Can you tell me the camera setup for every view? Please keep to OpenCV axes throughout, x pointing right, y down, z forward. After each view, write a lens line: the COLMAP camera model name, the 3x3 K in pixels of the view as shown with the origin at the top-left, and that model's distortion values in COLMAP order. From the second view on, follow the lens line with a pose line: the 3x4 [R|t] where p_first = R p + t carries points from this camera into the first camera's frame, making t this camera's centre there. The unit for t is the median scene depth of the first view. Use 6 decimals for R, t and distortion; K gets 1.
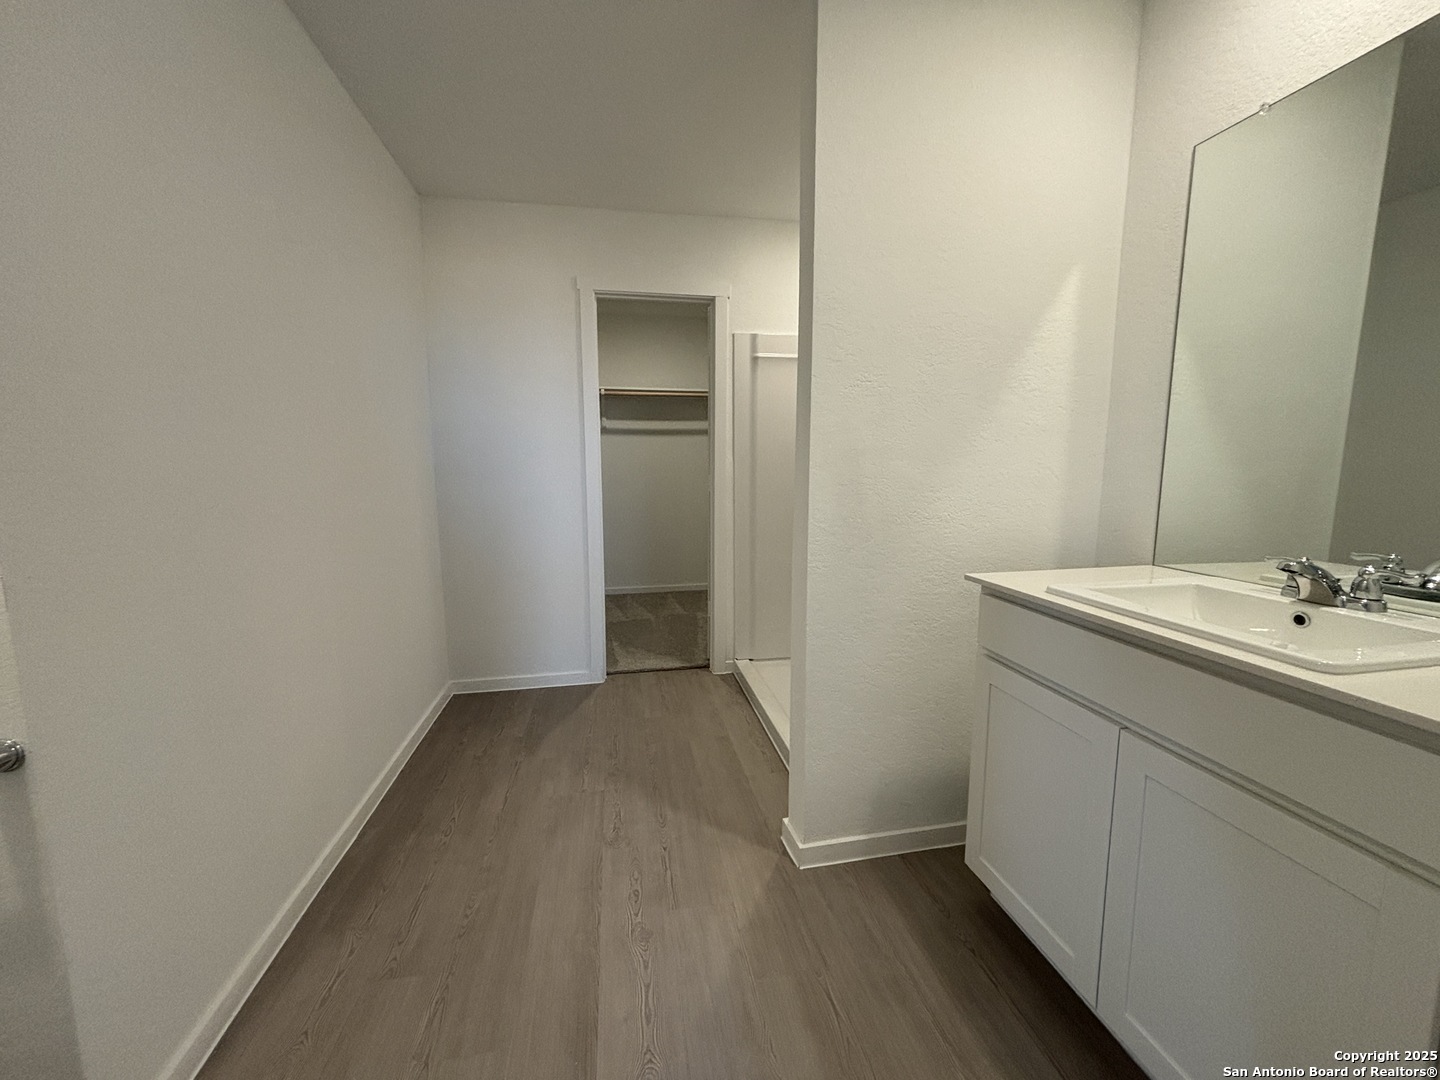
lens RADIAL K [[581.5, 0, 726.1], [0, 581.5, 540.1], [0, 0, 1]] dist [0.009034, -0.002461]
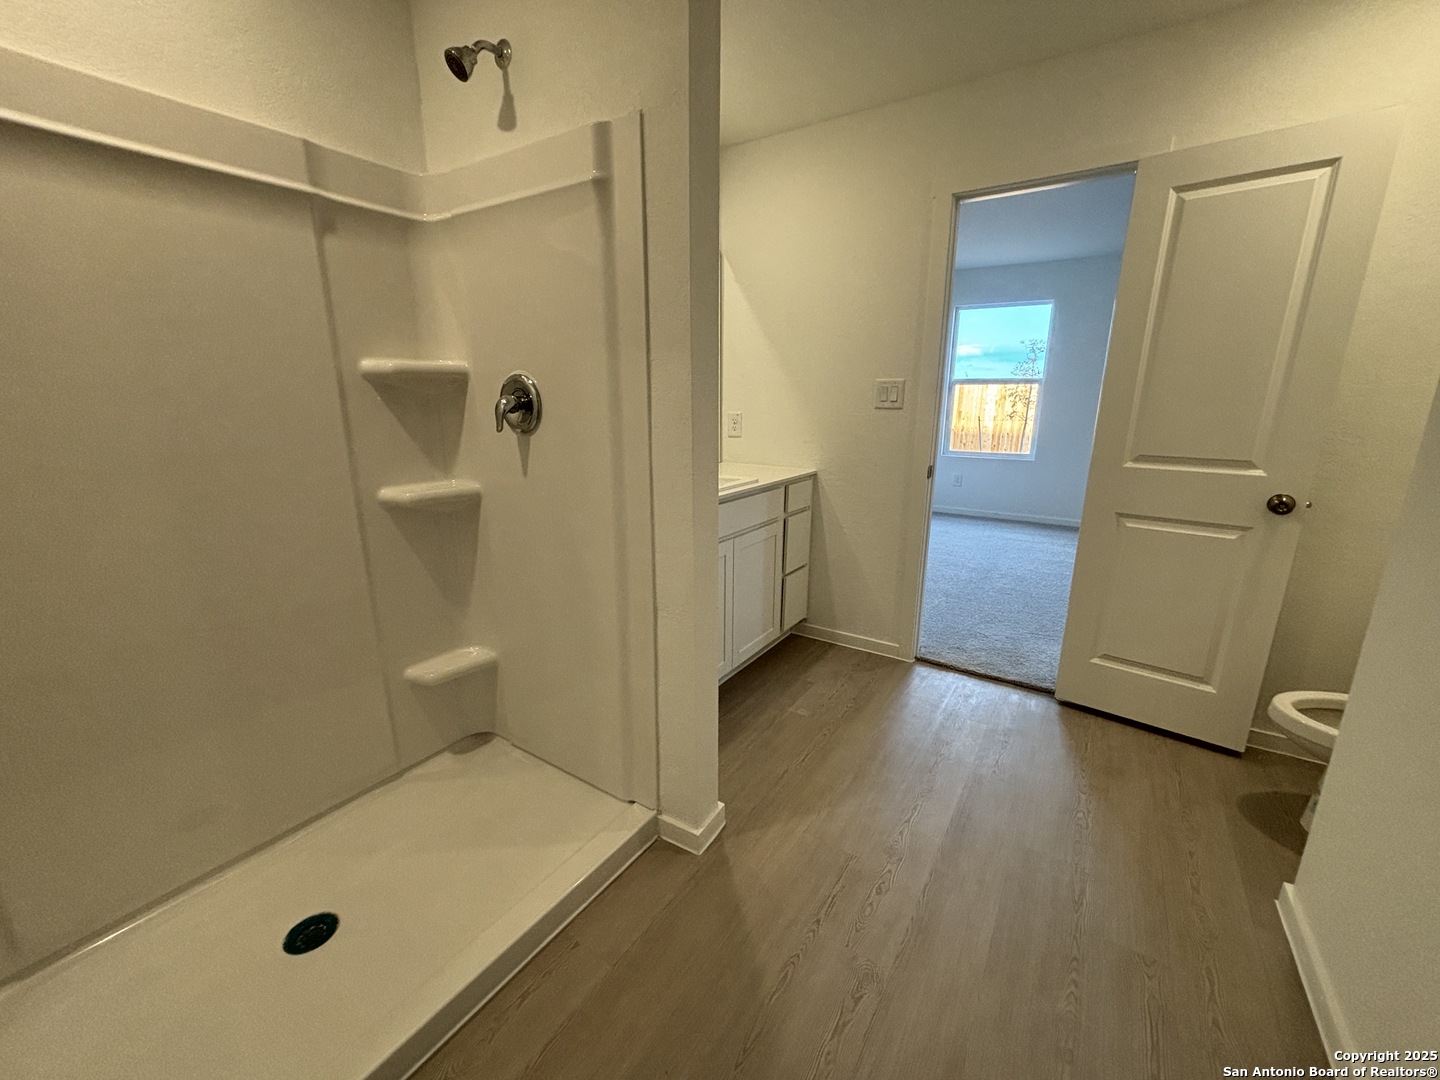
lens RADIAL K [[582.5, 0, 726.5], [0, 582.5, 541.2], [0, 0, 1]] dist [0.000466, 0.000182]
pose [[-0.719332, -0.172480, 0.672914, -0.480275], [0.087402, 0.938516, 0.333990, -0.243513], [-0.689147, 0.299064, -0.660029, 1.518541]]
